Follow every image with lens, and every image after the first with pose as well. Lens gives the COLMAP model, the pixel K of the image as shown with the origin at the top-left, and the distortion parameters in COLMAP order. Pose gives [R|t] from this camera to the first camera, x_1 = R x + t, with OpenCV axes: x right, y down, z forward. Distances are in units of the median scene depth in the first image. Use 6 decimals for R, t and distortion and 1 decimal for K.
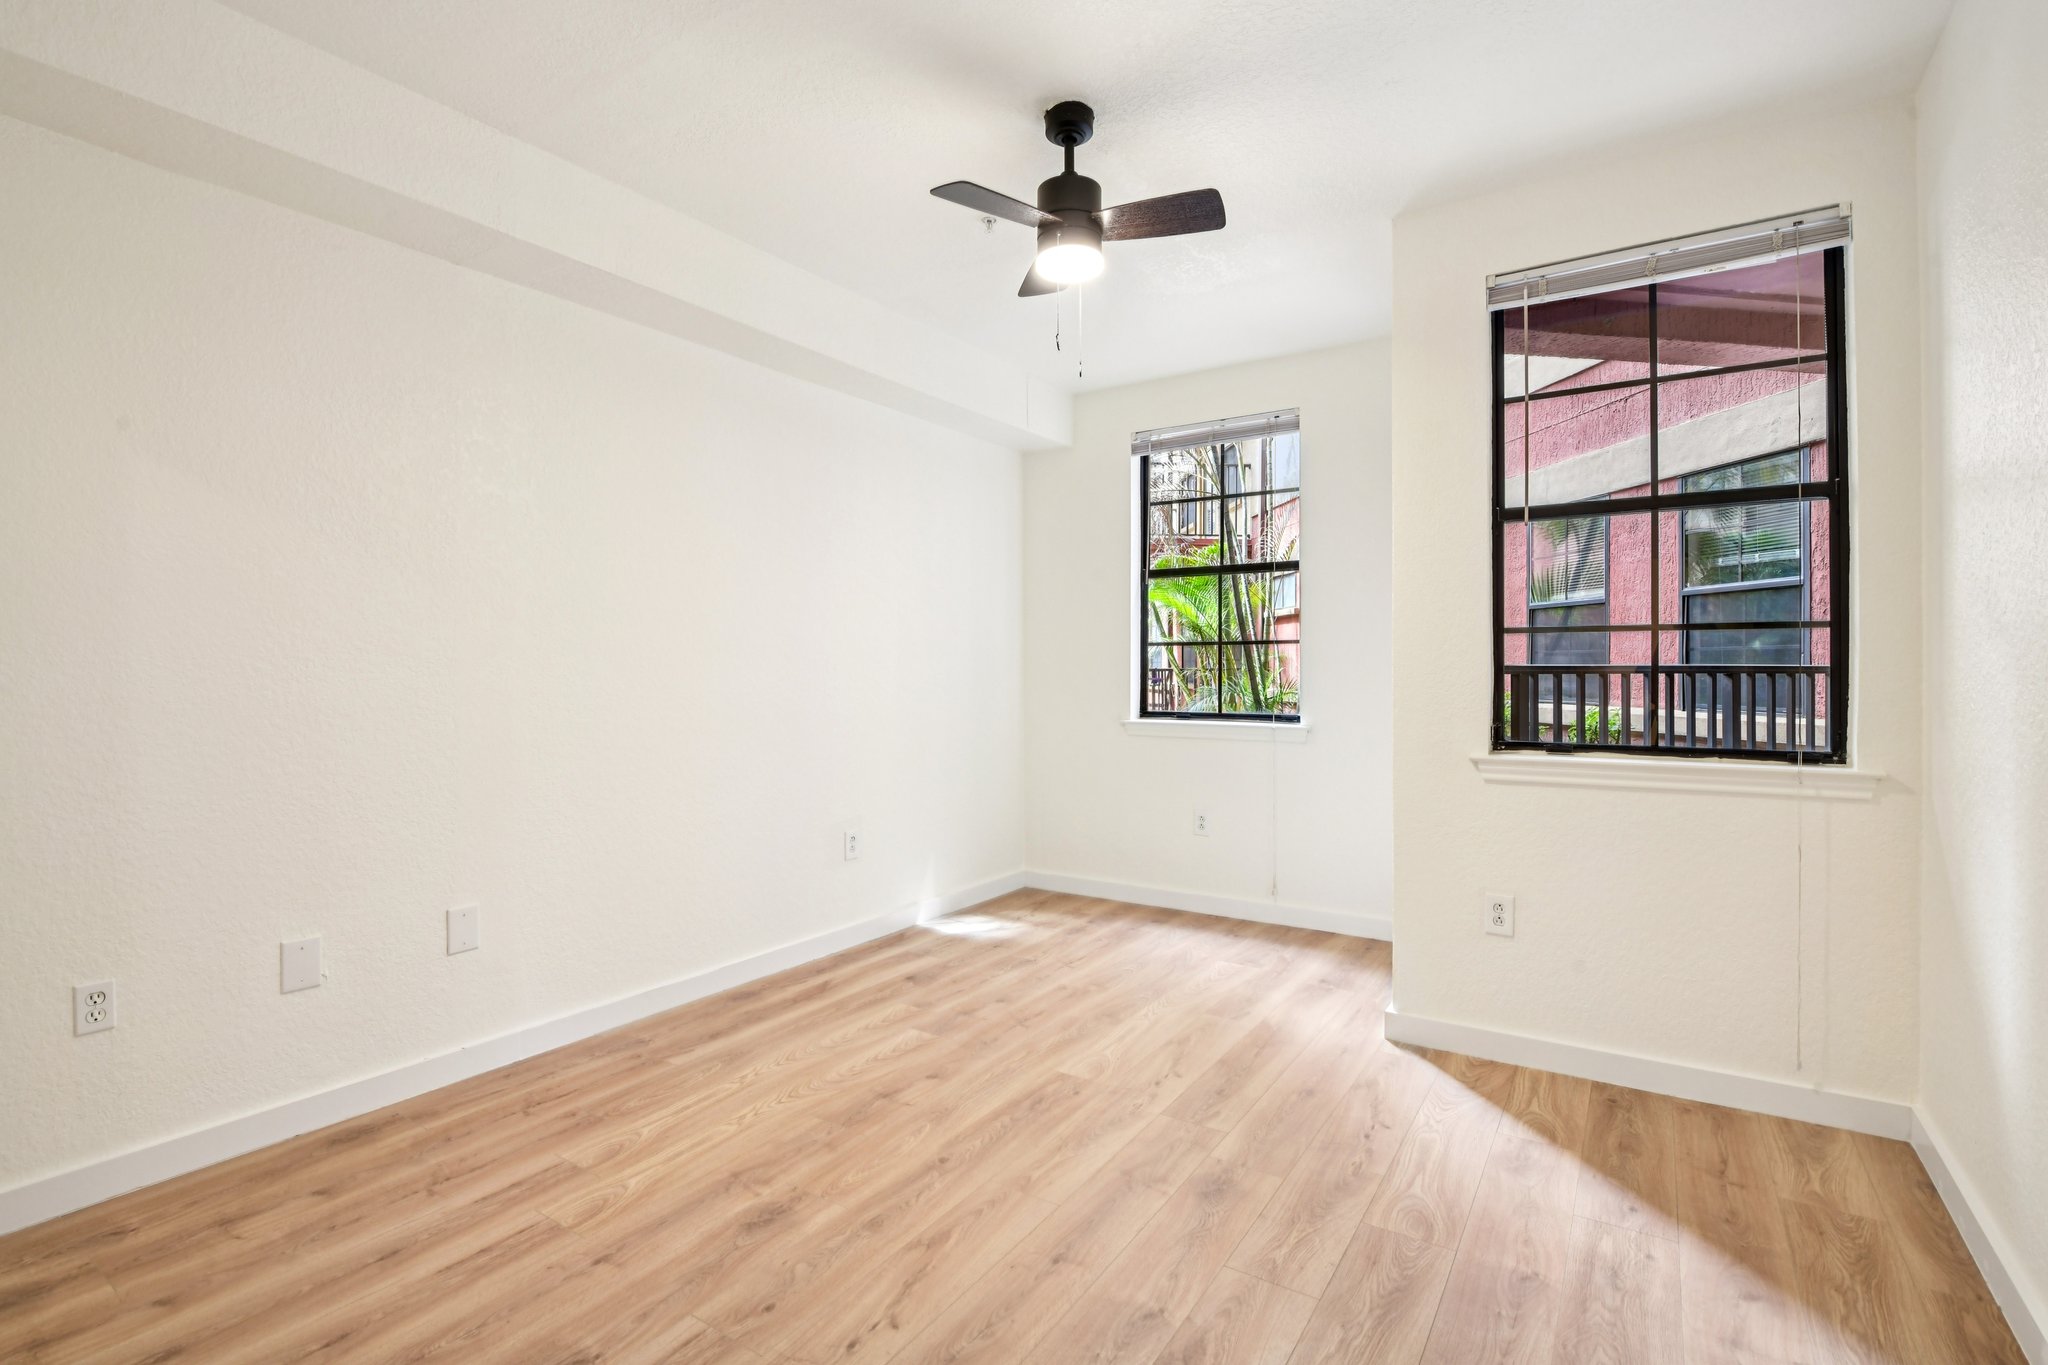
lens RADIAL K [[954.0, 0, 1023.7], [0, 954.0, 674.1], [0, 0, 1]] dist [0.000390, -0.010229]
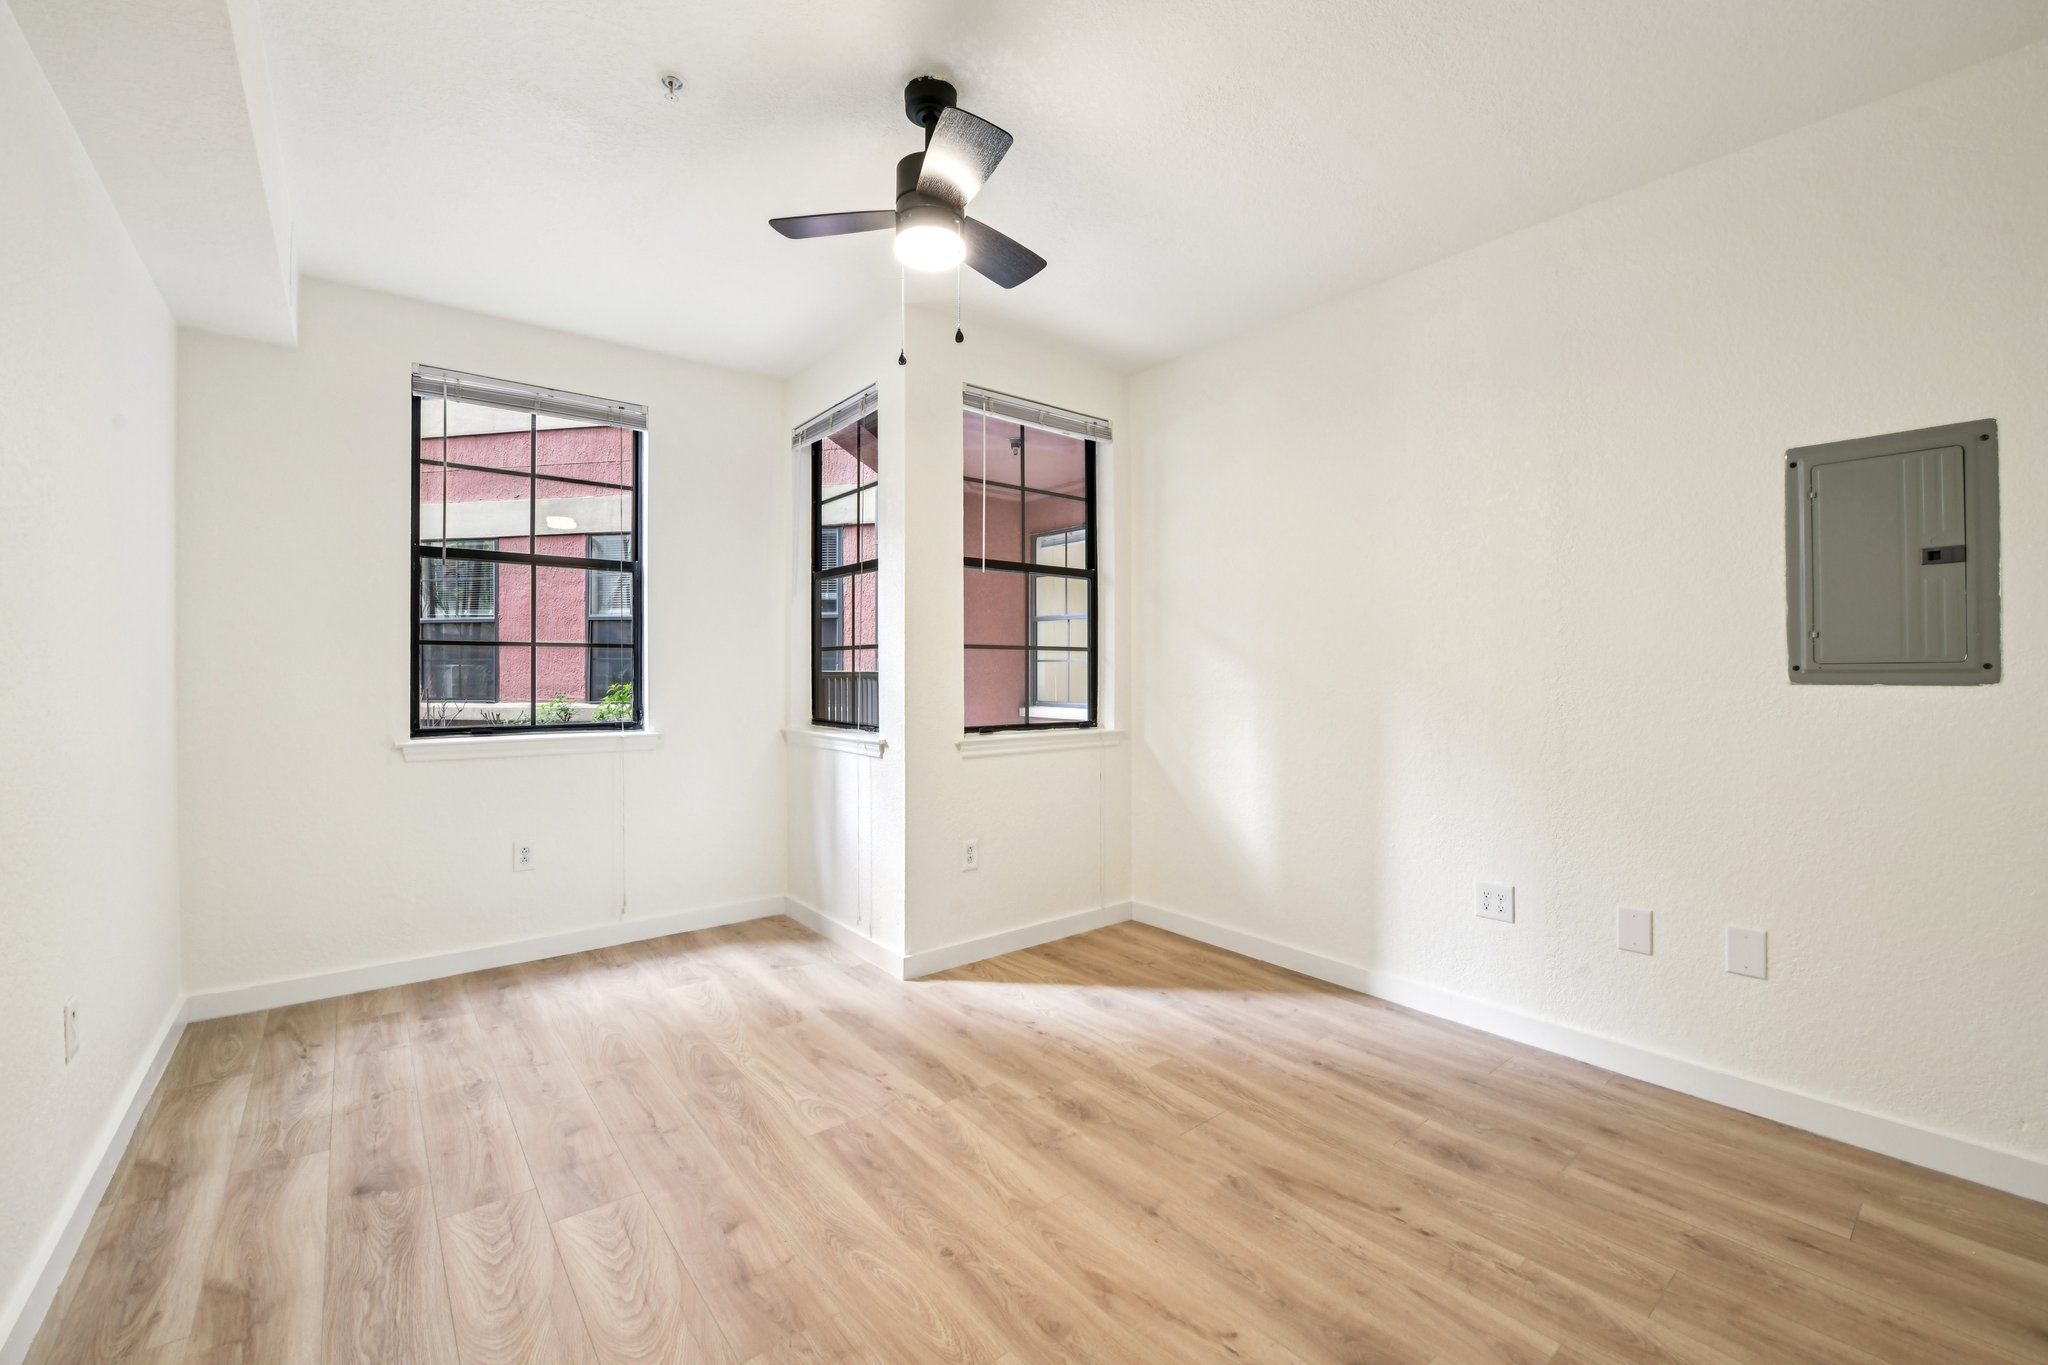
lens RADIAL K [[835.4, 0, 1023.5], [0, 835.4, 671.6], [0, 0, 1]] dist [-0.009520, -0.006851]
pose [[0.301222, 0.001114, 0.953553, -0.700576], [0.005101, 0.999983, -0.002779, -0.006193], [-0.953540, 0.005701, 0.301212, 0.643403]]
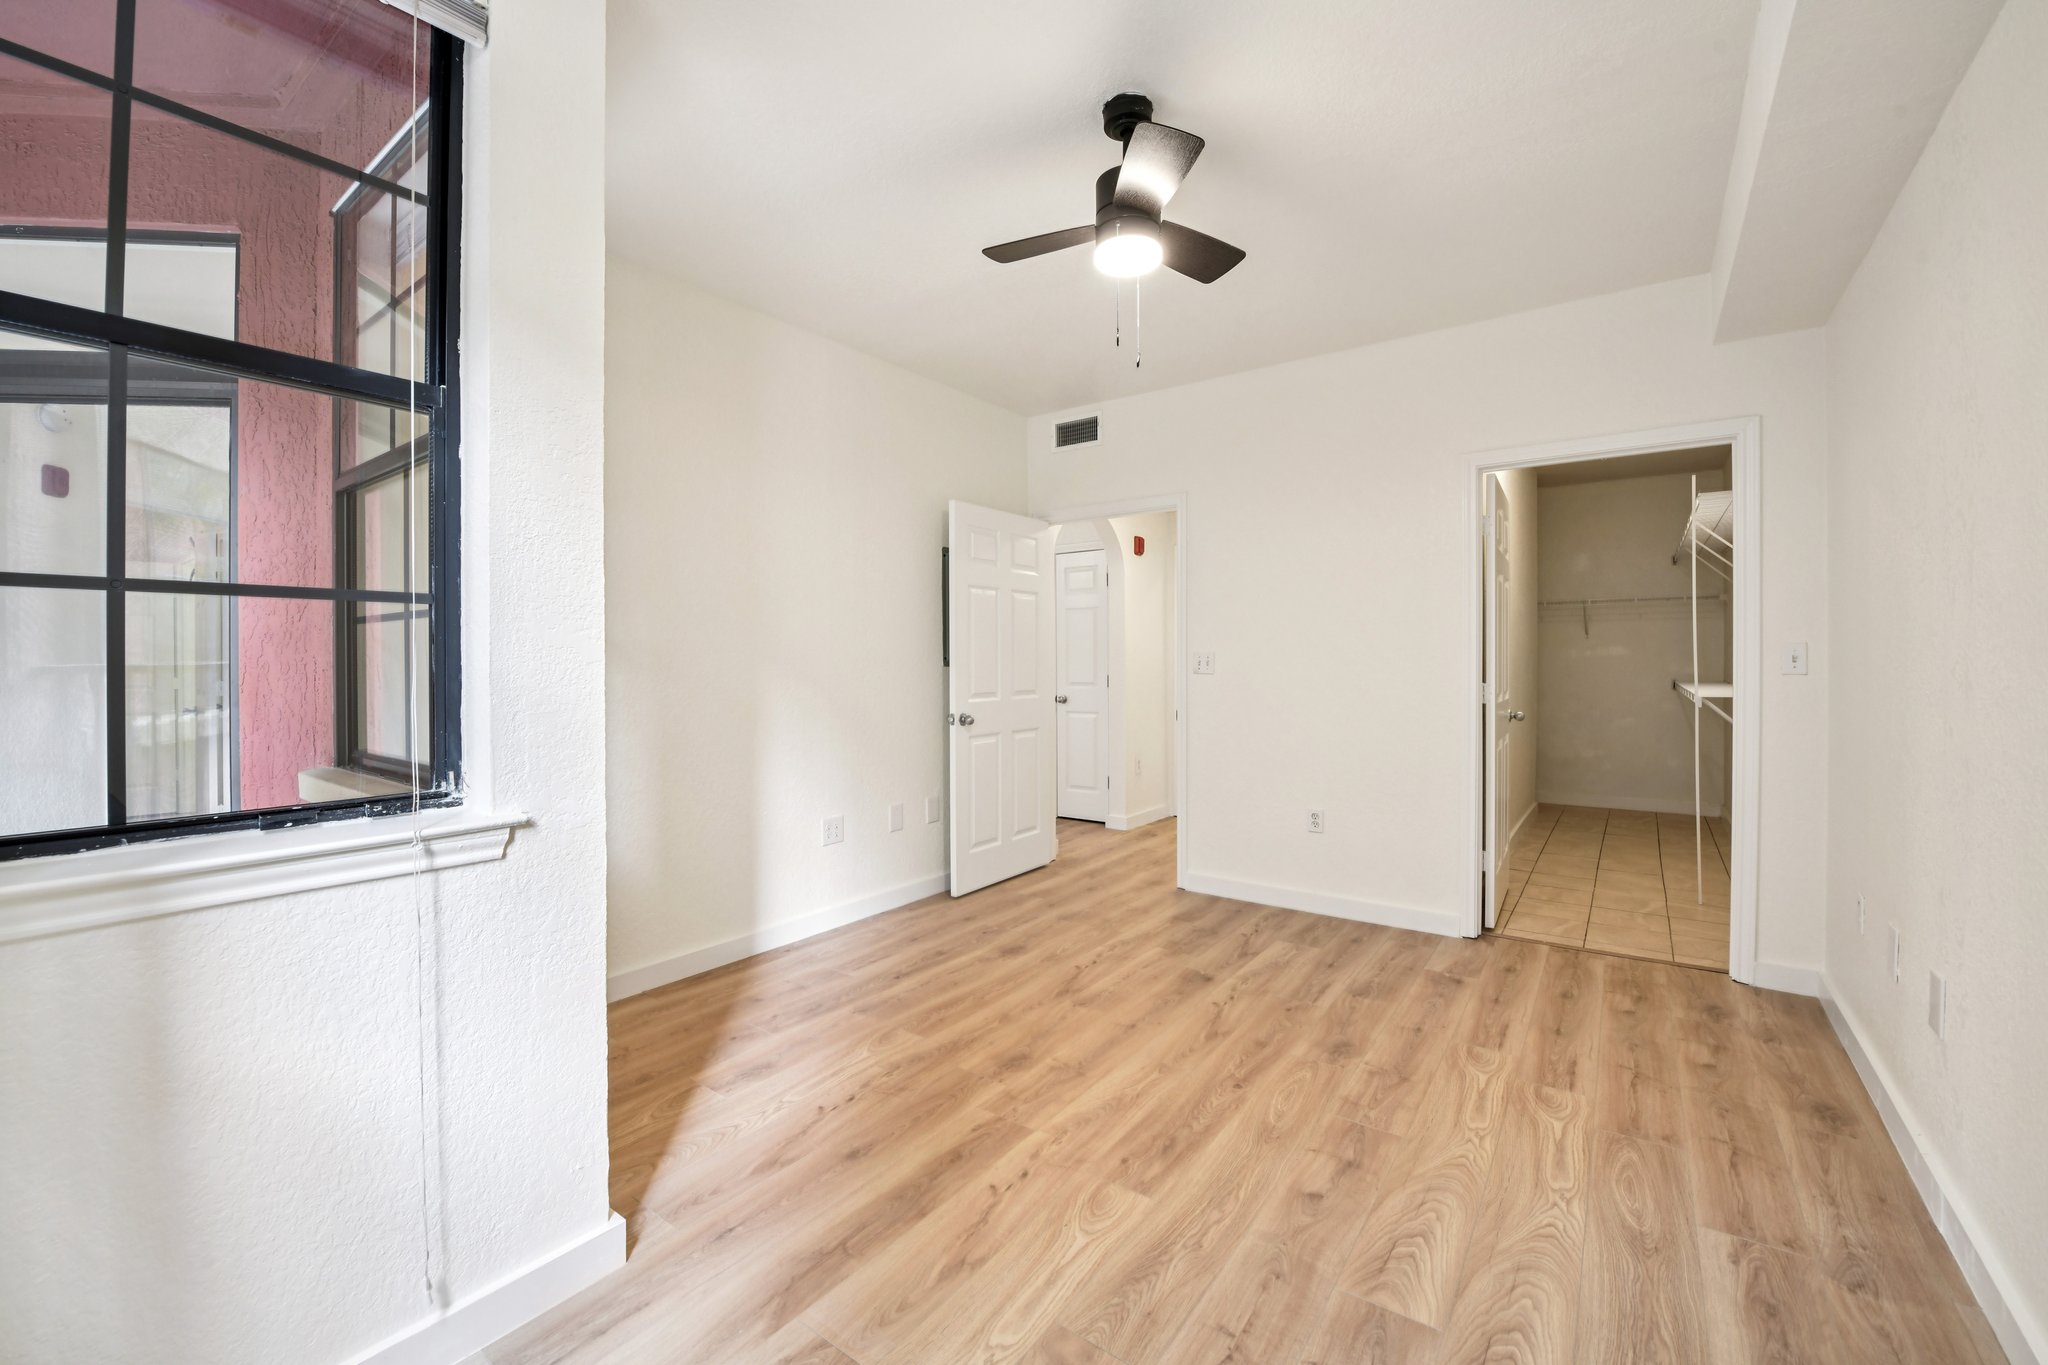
lens RADIAL K [[823.3, 0, 1023.0], [0, 823.3, 662.8], [0, 0, 1]] dist [-0.021357, -0.000167]
pose [[-0.998755, 0.004773, 0.049659, 0.113013], [0.005246, 0.999942, 0.009390, -0.013715], [-0.049611, 0.009639, -0.998722, 1.815714]]
